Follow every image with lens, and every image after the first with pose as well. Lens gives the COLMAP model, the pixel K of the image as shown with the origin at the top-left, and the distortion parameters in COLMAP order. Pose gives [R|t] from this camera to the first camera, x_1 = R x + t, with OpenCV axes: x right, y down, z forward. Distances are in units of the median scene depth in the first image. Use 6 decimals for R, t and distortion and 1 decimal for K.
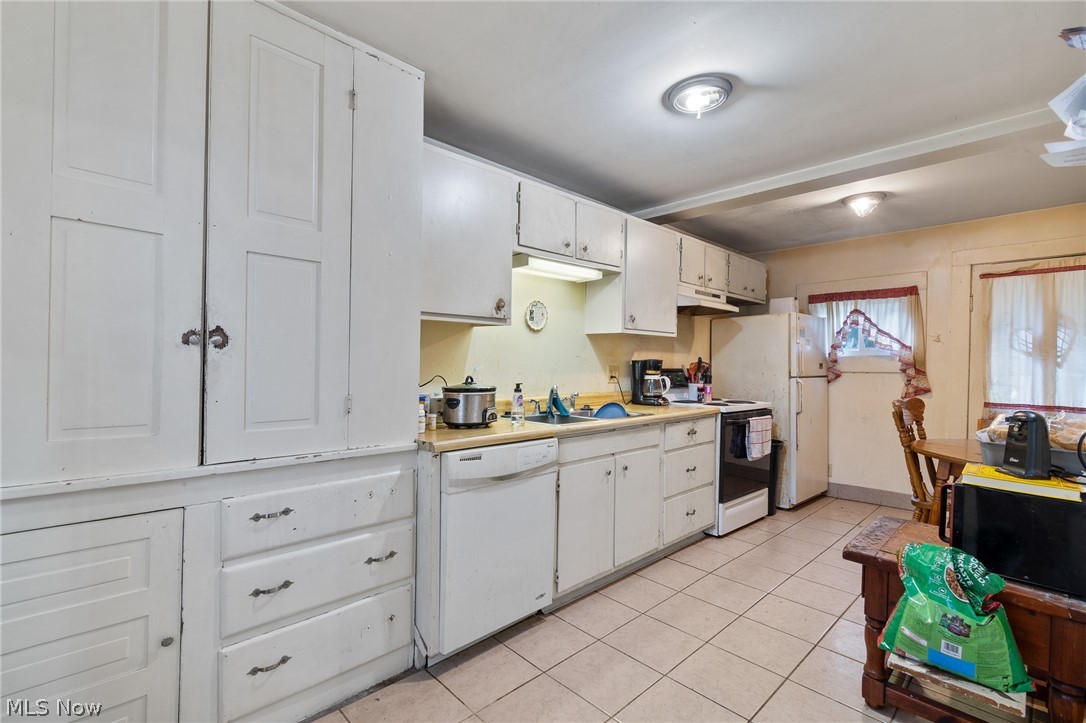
lens RADIAL K [[484.9, 0, 543.0], [0, 484.9, 361.5], [0, 0, 1]] dist [0.000185, -0.000170]
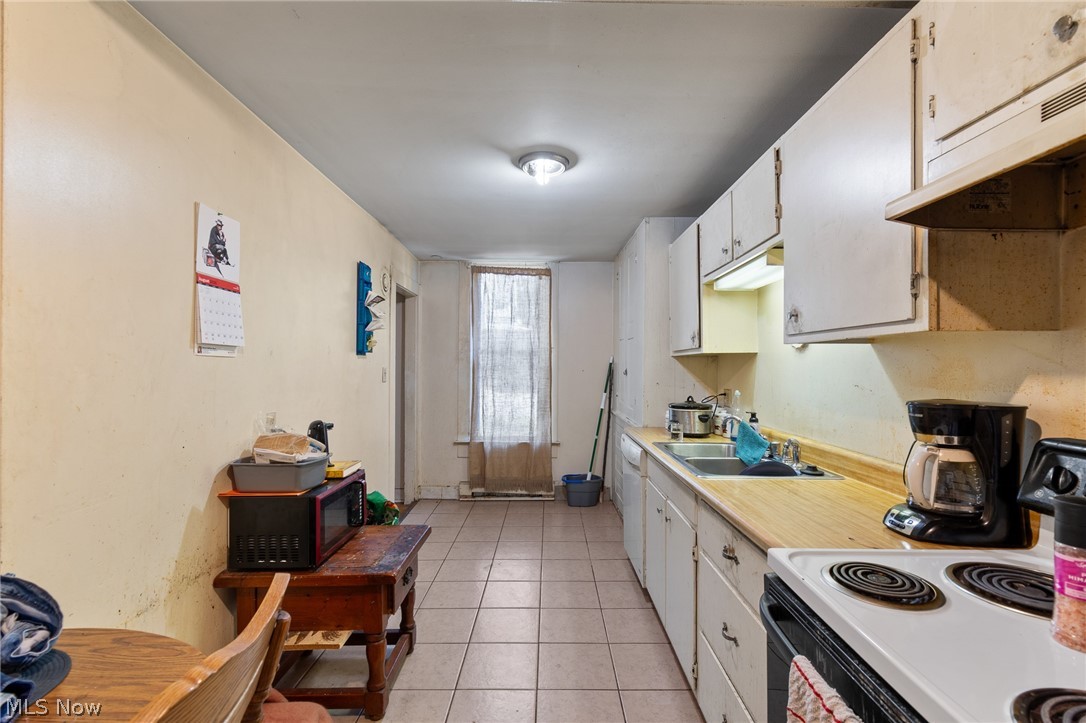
lens RADIAL K [[484.9, 0, 543.0], [0, 484.9, 361.5], [0, 0, 1]] dist [0.000185, -0.000170]
pose [[-0.690337, -0.022550, -0.723136, 0.739914], [-0.012842, 0.999739, -0.018916, -0.023120], [0.723374, -0.003772, -0.690446, 1.151105]]
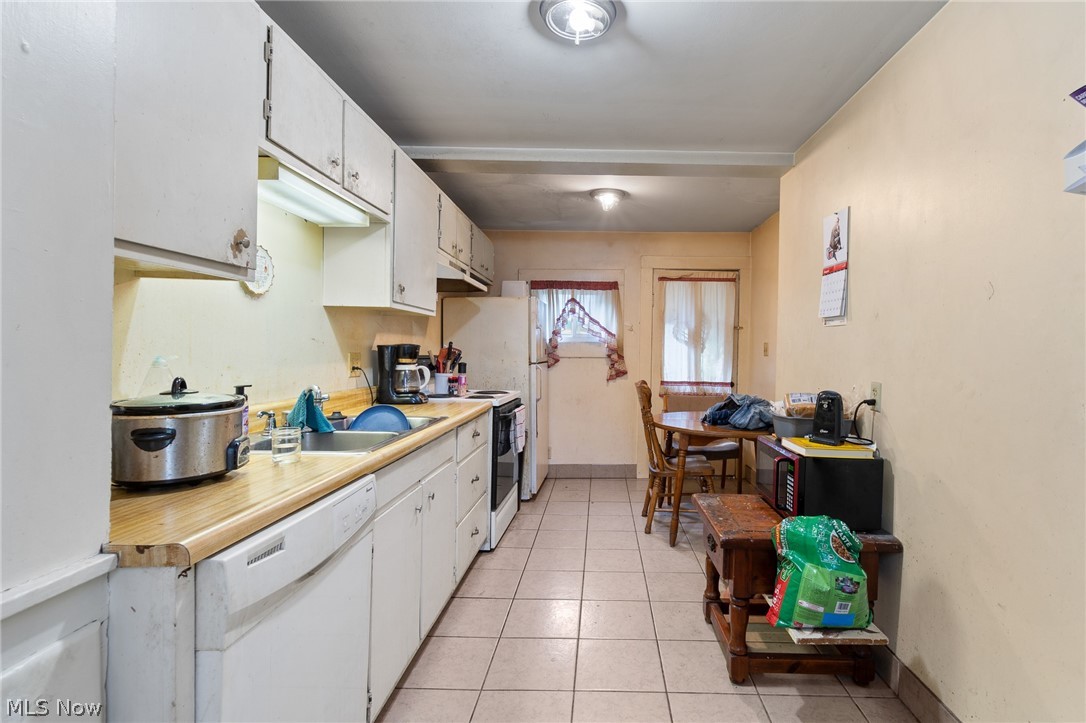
lens RADIAL K [[502.5, 0, 544.5], [0, 502.5, 351.7], [0, 0, 1]] dist [0.001346, -0.000060]
pose [[0.693079, -0.003842, 0.720851, -0.207346], [-0.007190, 0.999899, 0.012243, -0.003902], [-0.720825, -0.013668, 0.692982, 0.305451]]
